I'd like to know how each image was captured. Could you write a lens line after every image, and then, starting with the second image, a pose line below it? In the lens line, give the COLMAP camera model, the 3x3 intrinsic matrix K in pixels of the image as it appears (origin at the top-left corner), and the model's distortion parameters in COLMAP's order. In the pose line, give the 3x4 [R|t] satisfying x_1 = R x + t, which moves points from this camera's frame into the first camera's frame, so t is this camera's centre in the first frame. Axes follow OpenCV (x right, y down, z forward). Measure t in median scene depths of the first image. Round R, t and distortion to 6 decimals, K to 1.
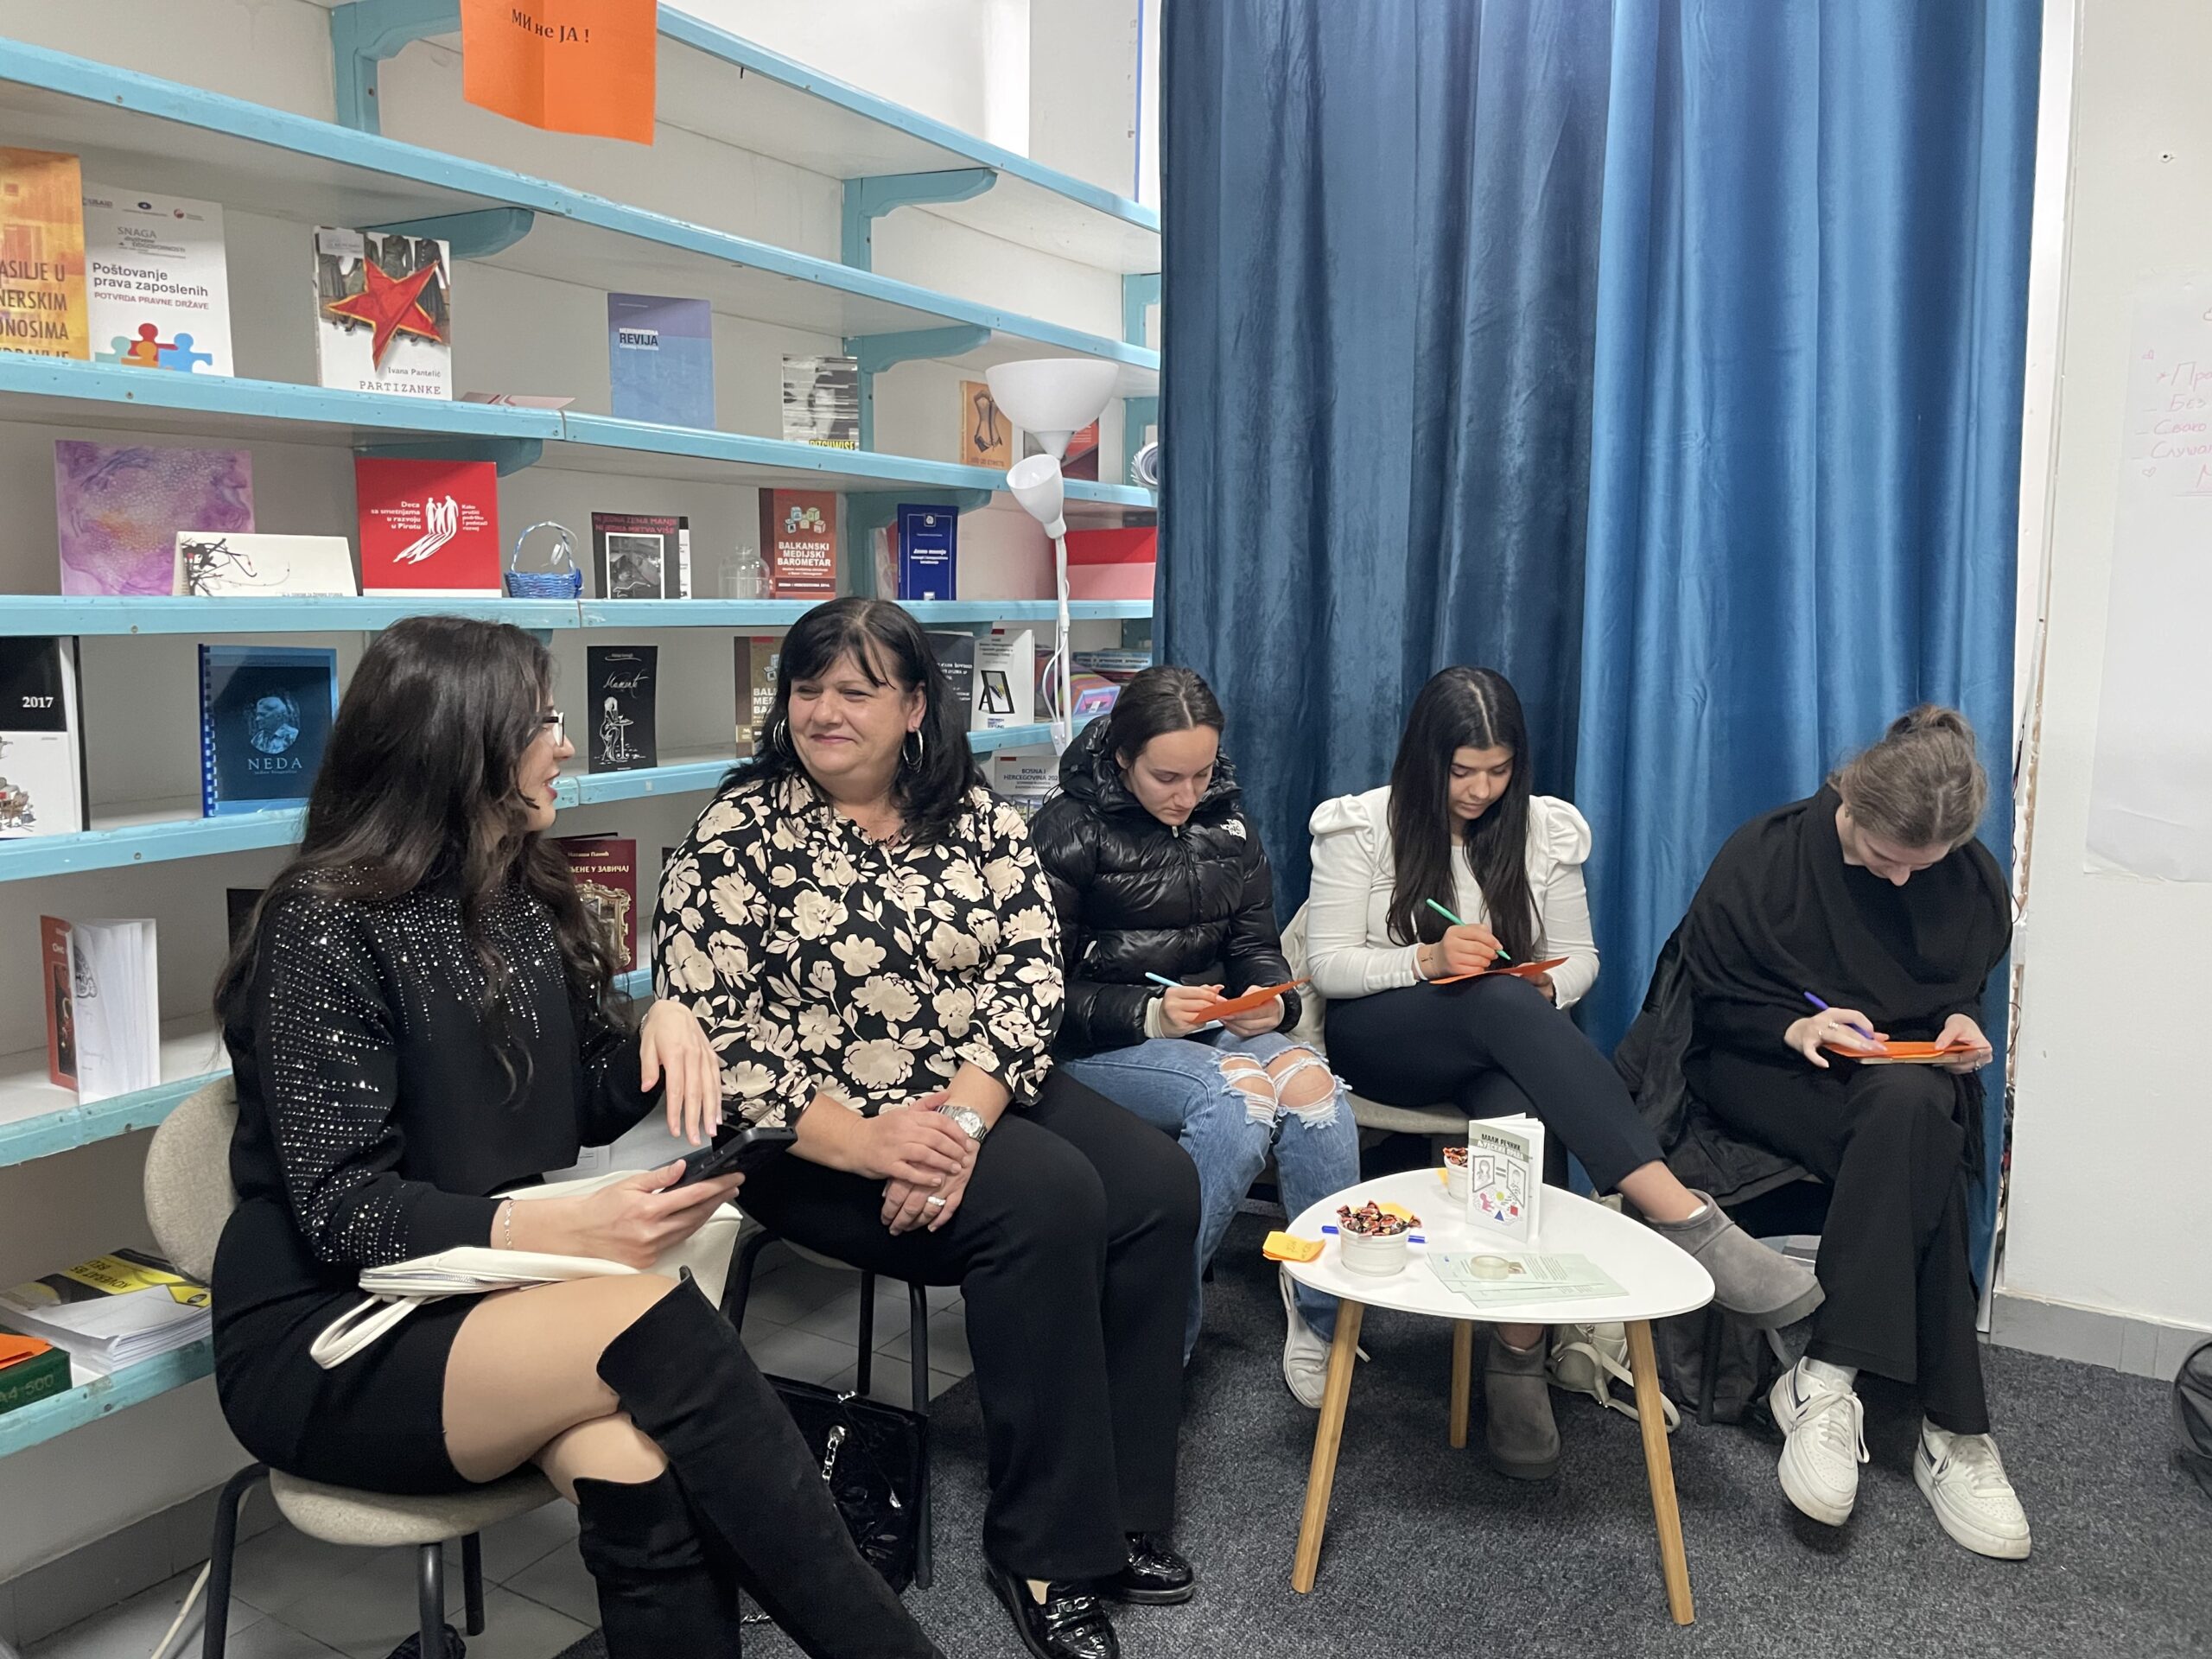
lens RADIAL K [[1648.0, 0, 1106.0], [0, 1648.0, 829.5], [0, 0, 1]] dist [0.000217, -0.041150]
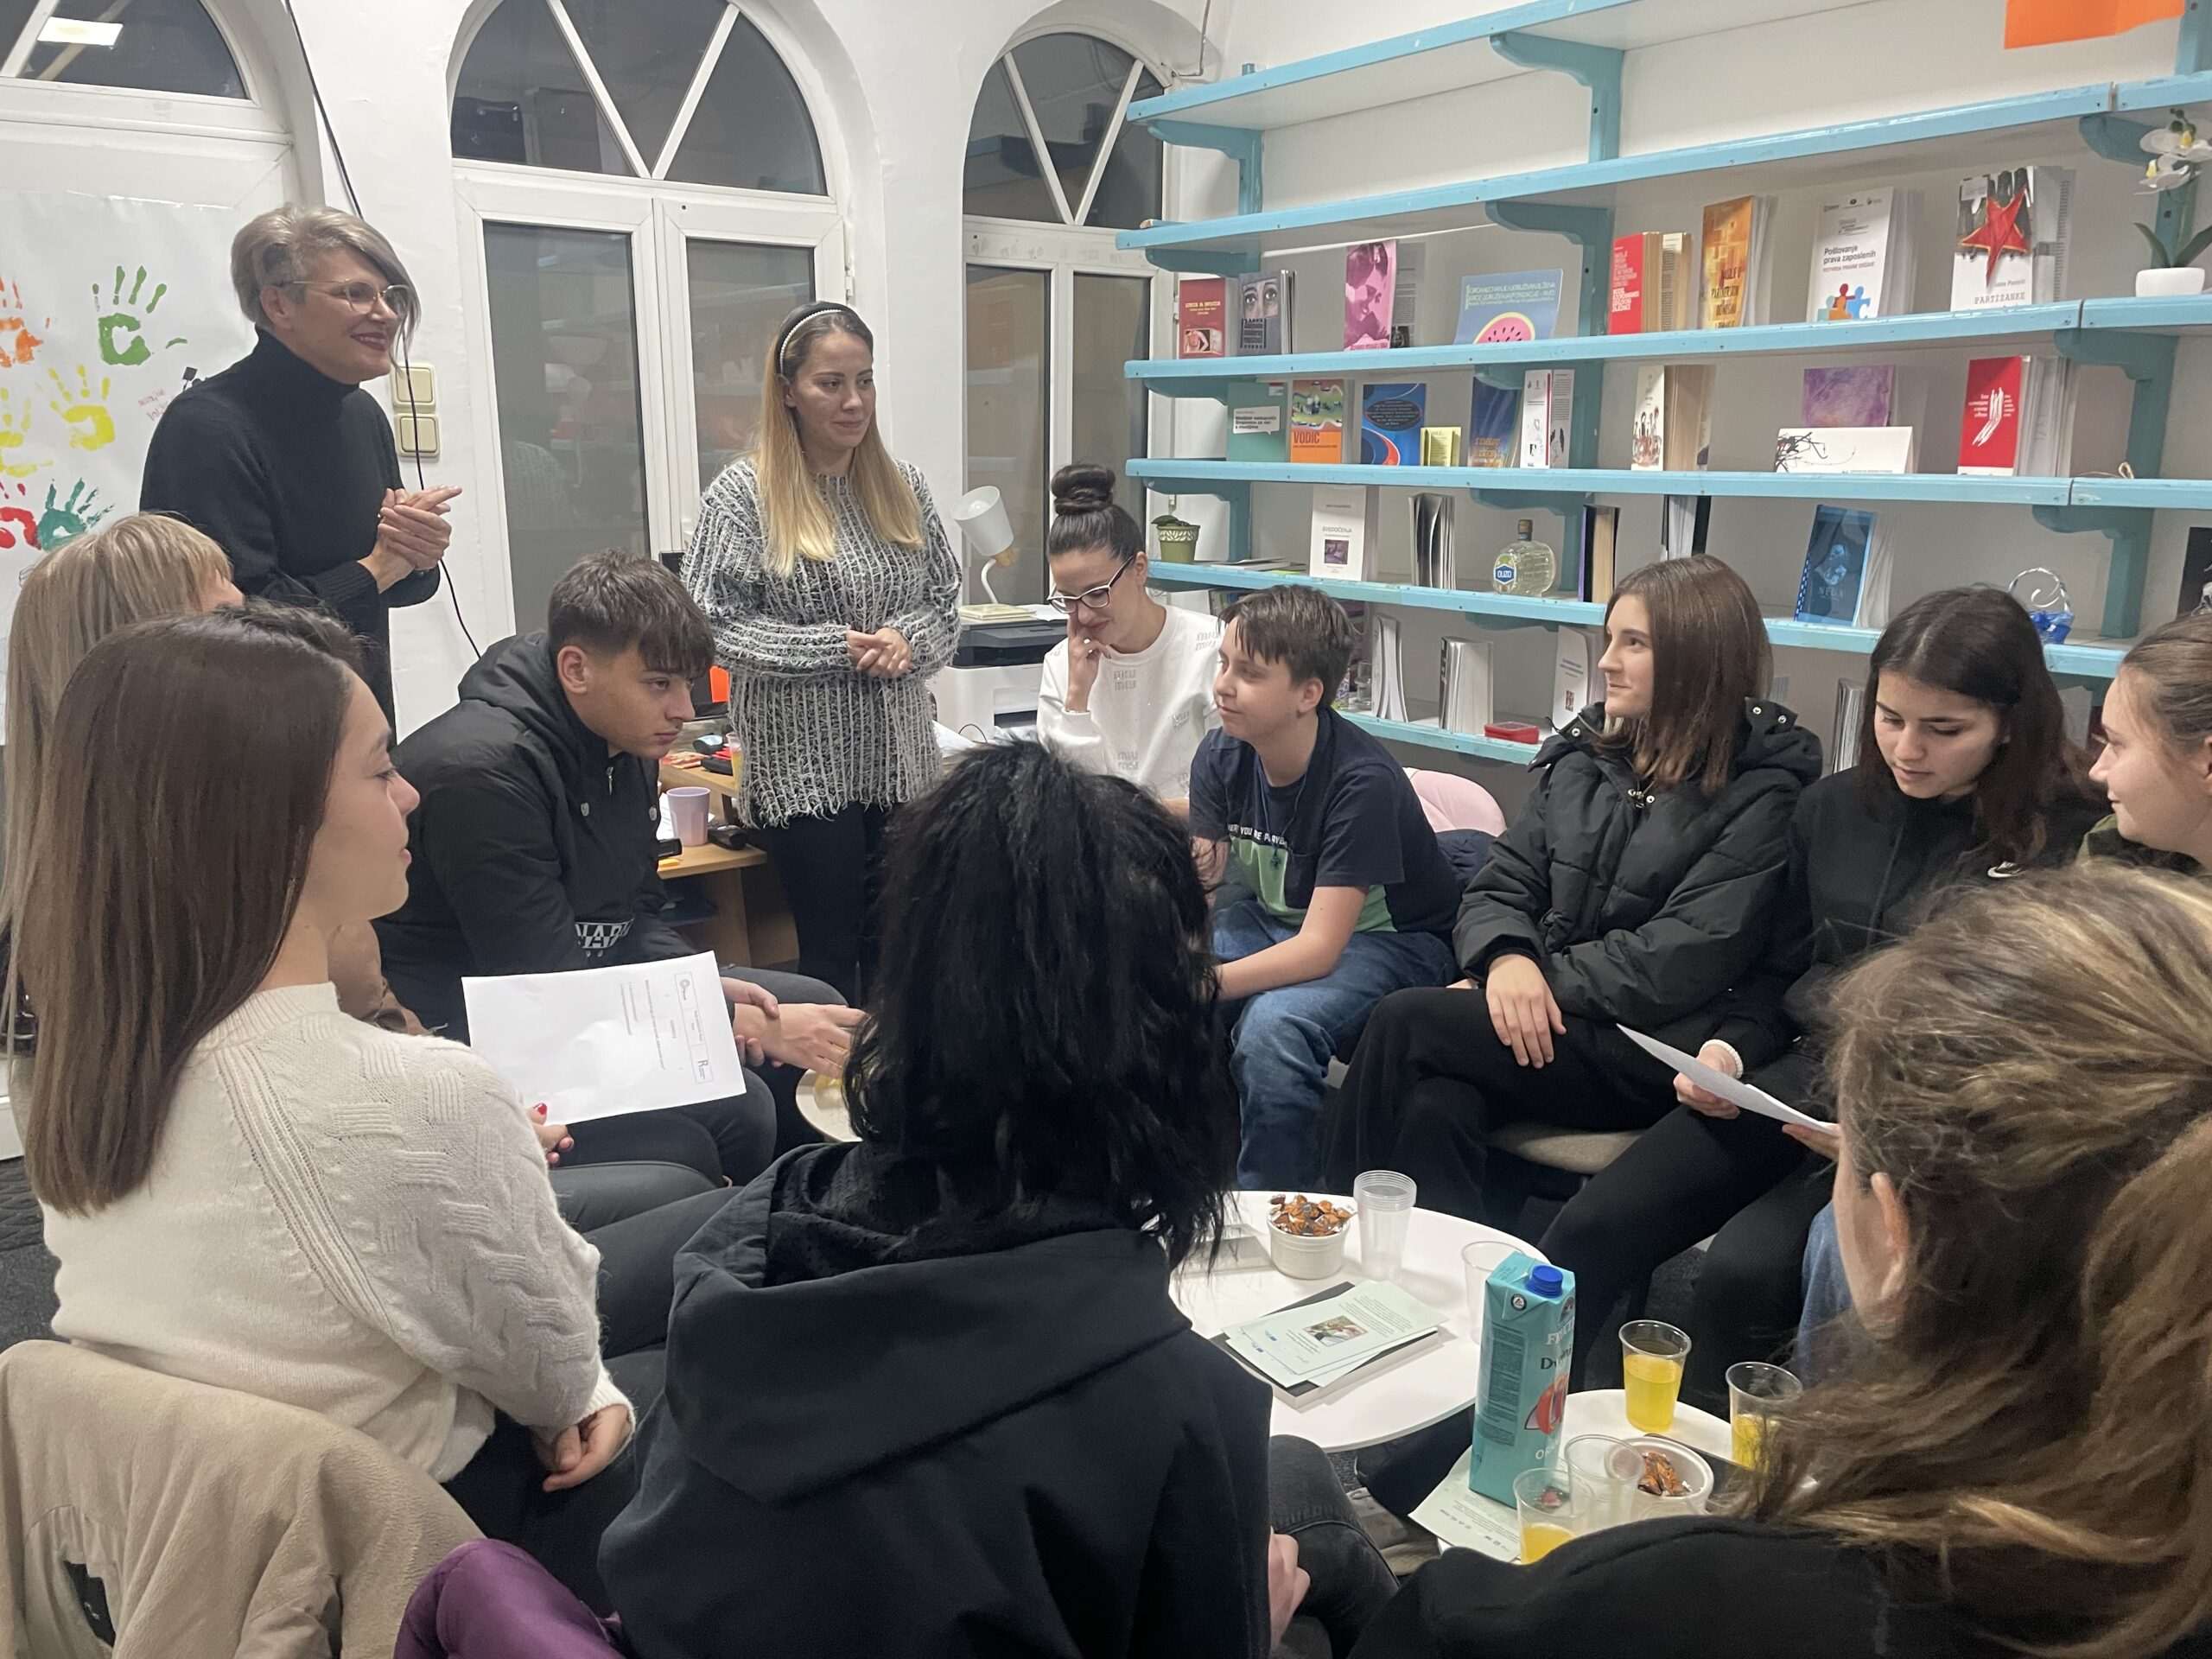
lens RADIAL K [[1648.0, 0, 1106.0], [0, 1648.0, 829.5], [0, 0, 1]] dist [0.000217, -0.041150]
pose [[-0.367185, 0.206143, -0.907017, 1.078385], [-0.119545, 0.956586, 0.265804, -0.149881], [0.922434, 0.206028, -0.326601, 0.951679]]
